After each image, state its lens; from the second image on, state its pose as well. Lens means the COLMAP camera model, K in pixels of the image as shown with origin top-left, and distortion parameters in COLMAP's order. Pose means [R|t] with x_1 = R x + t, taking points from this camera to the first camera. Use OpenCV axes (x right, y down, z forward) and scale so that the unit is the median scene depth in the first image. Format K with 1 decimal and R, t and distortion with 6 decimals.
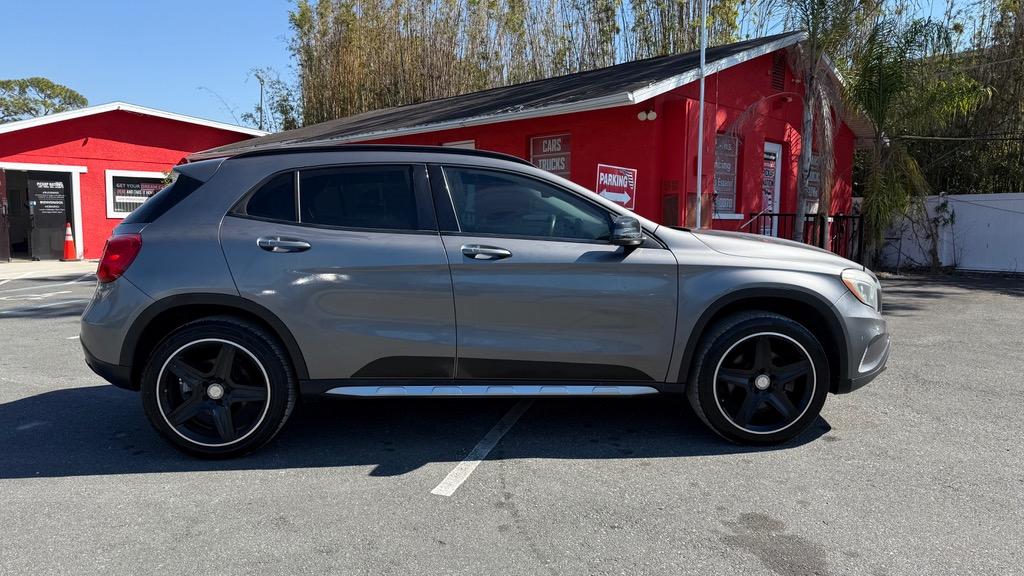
lens RADIAL K [[723.4, 0, 502.3], [0, 723.4, 293.0], [0, 0, 1]] dist [0.028693, -0.041877]
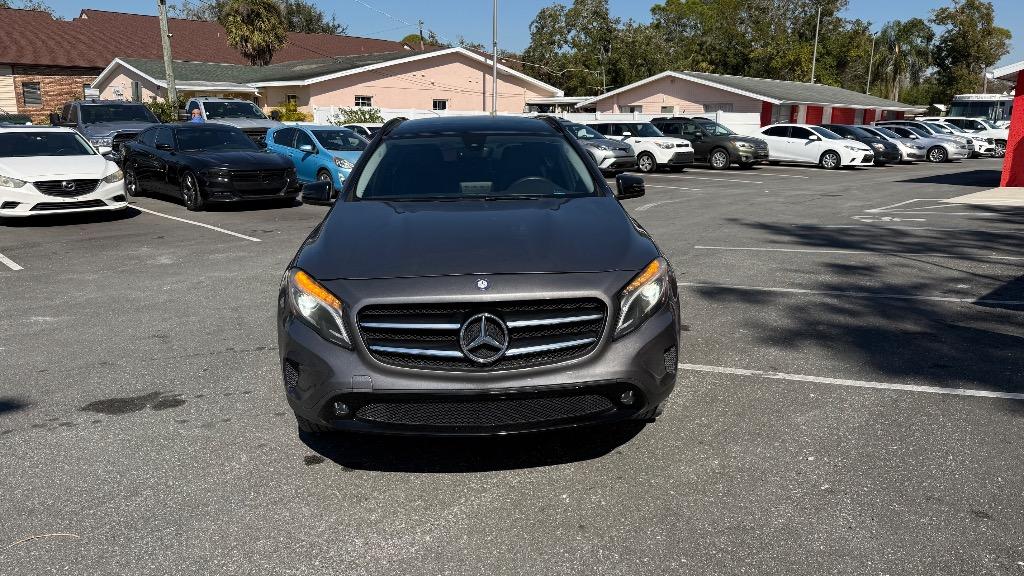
lens RADIAL K [[723.4, 0, 502.2], [0, 723.4, 292.0], [0, 0, 1]] dist [0.028693, -0.041877]
pose [[-0.019956, 0.221668, -0.974918, 1.190264], [-0.101764, 0.969598, 0.222541, -0.196746], [0.994608, 0.103653, 0.003209, 1.151615]]
